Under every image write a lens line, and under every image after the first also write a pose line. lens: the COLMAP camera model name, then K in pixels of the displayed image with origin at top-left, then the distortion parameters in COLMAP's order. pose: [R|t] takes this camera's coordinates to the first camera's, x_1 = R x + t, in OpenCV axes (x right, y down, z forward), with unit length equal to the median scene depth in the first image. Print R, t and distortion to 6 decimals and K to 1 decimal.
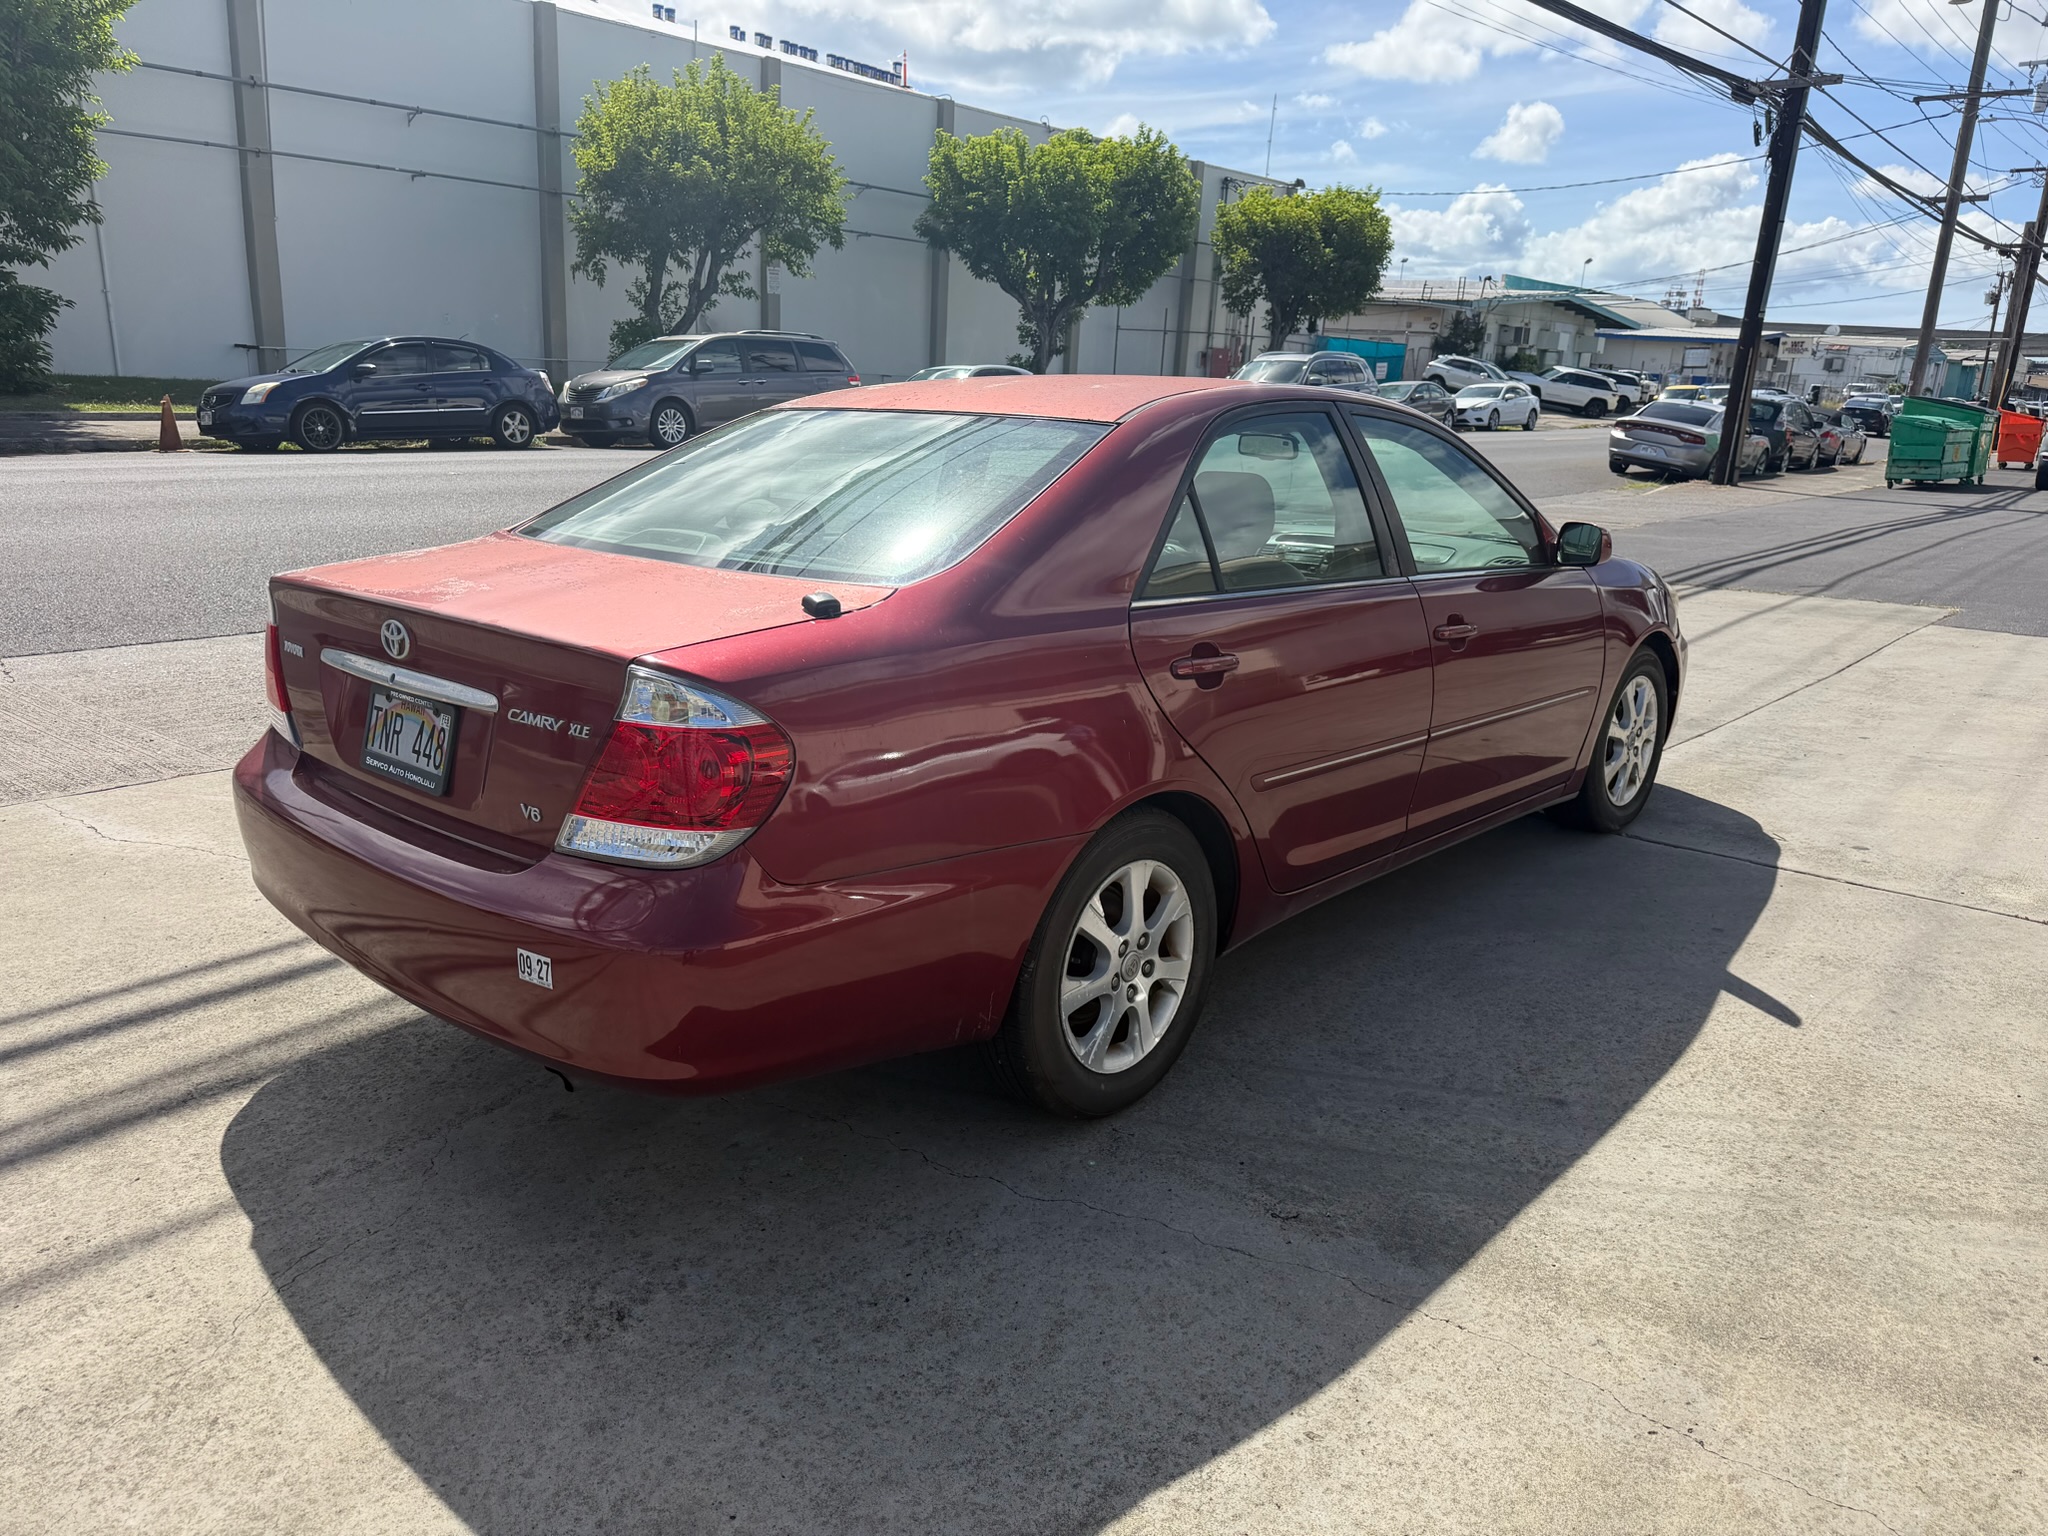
lens RADIAL K [[1468.9, 0, 1018.3], [0, 1468.9, 782.3], [0, 0, 1]] dist [0.011593, 0.002208]
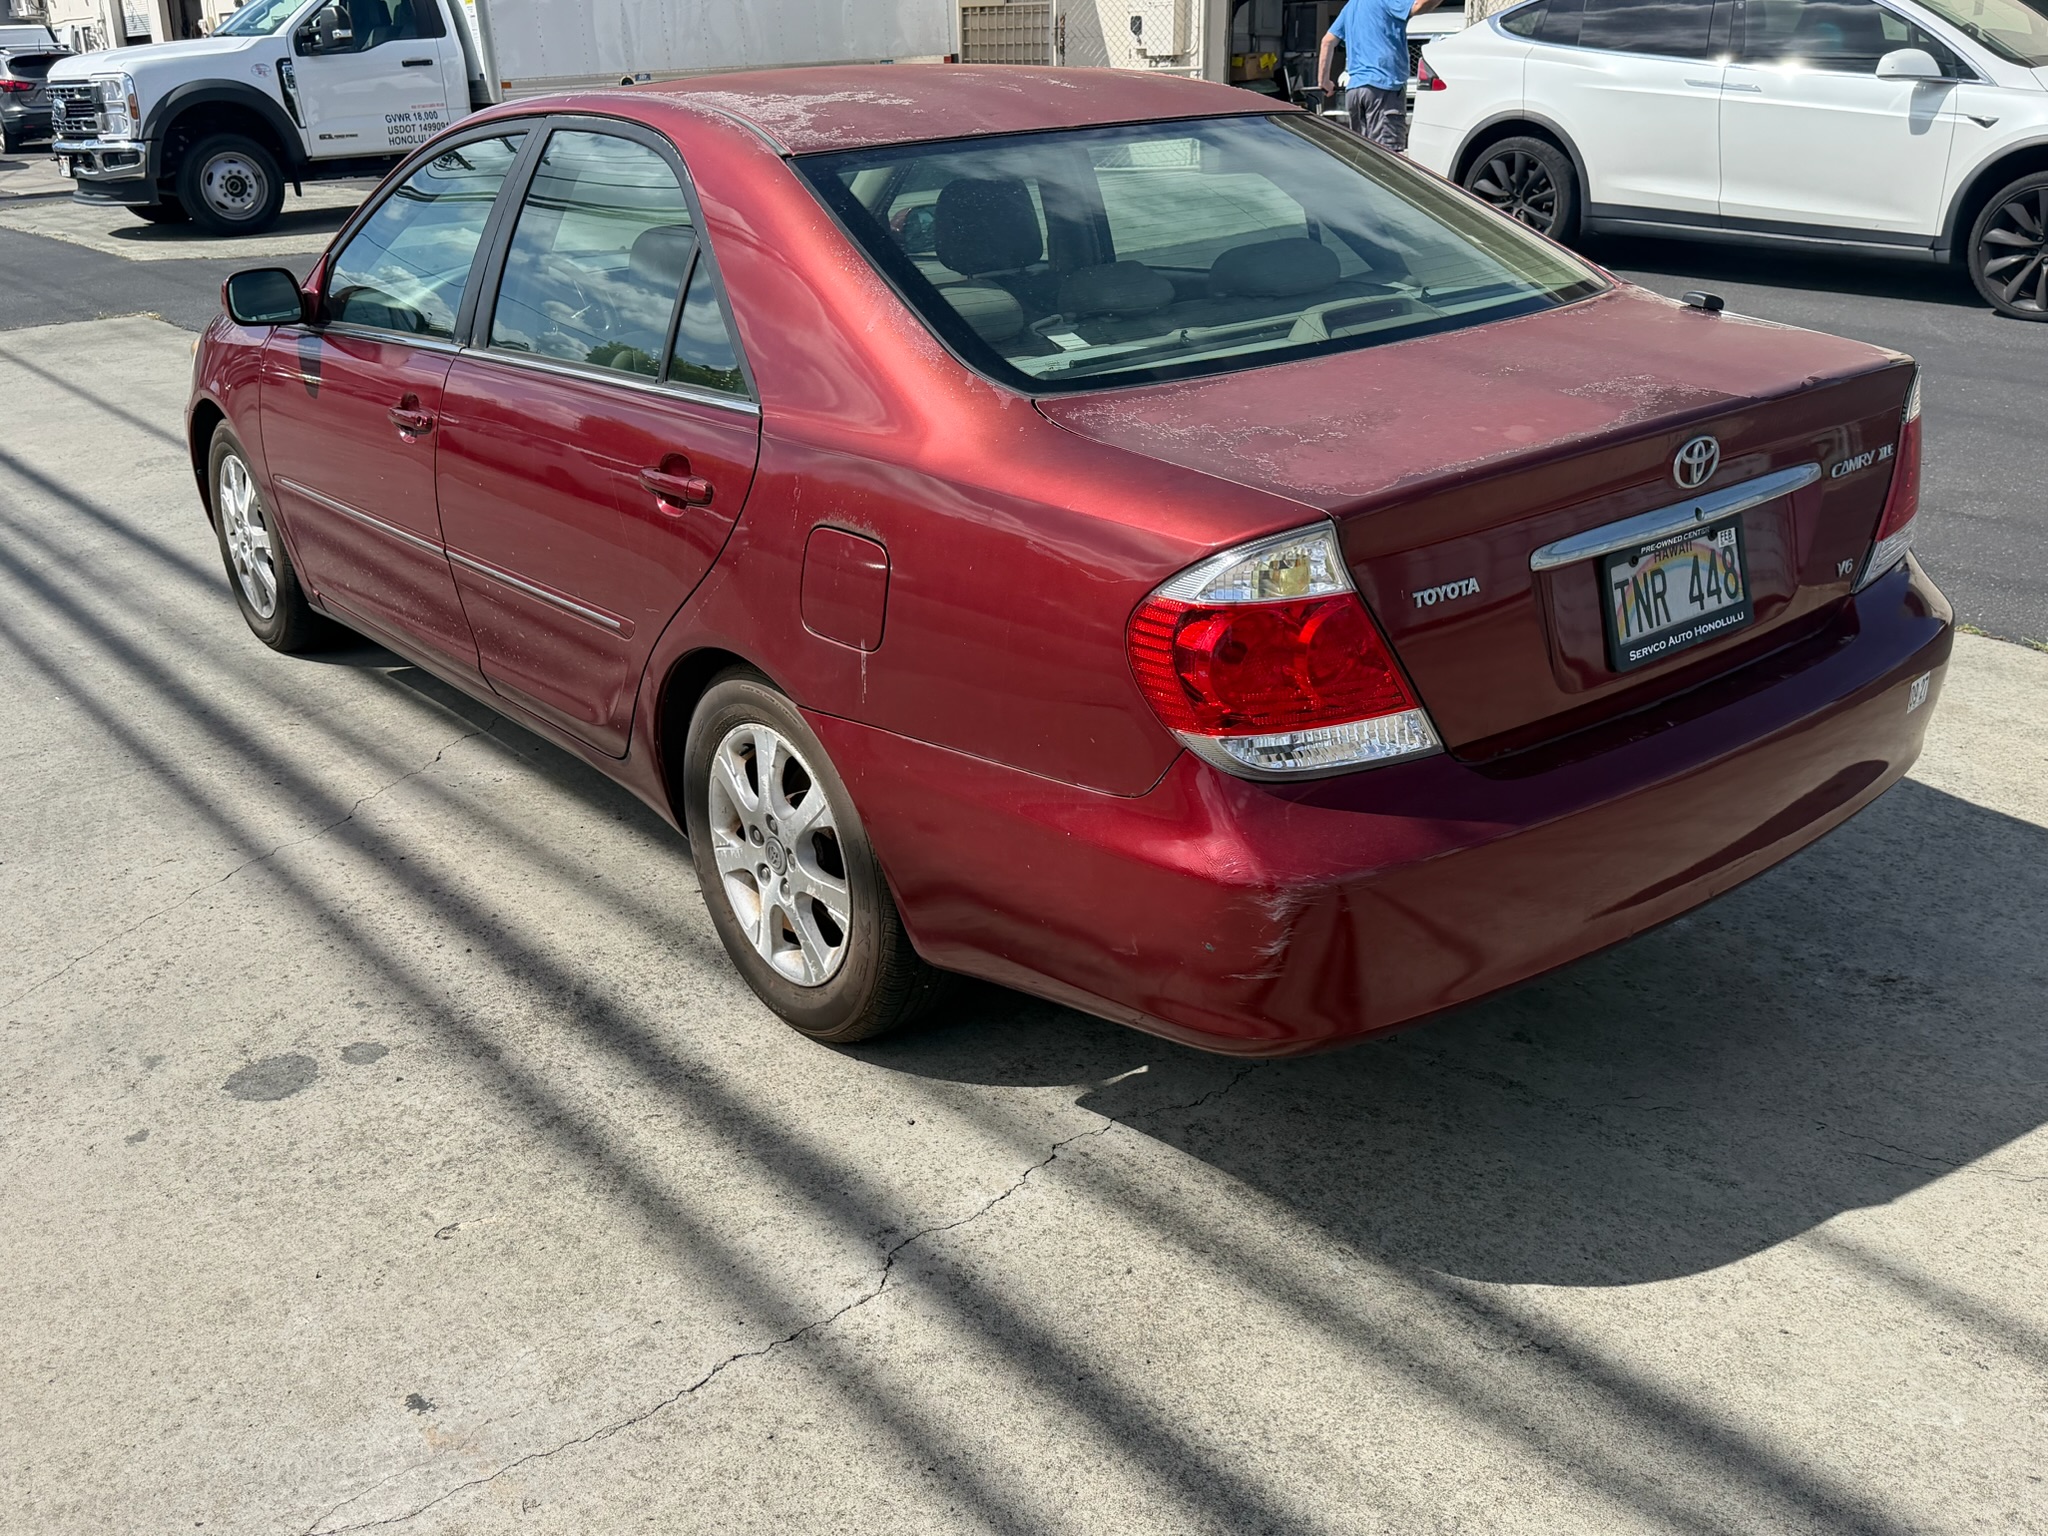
lens RADIAL K [[1857.0, 0, 1022.1], [0, 1857.0, 758.8], [0, 0, 1]] dist [0.004642, 0.000000]
pose [[0.147481, -0.380549, 0.912925, -1.388260], [0.269694, 0.903514, 0.333058, -0.366155], [-0.951585, 0.197091, 0.235883, 1.126017]]
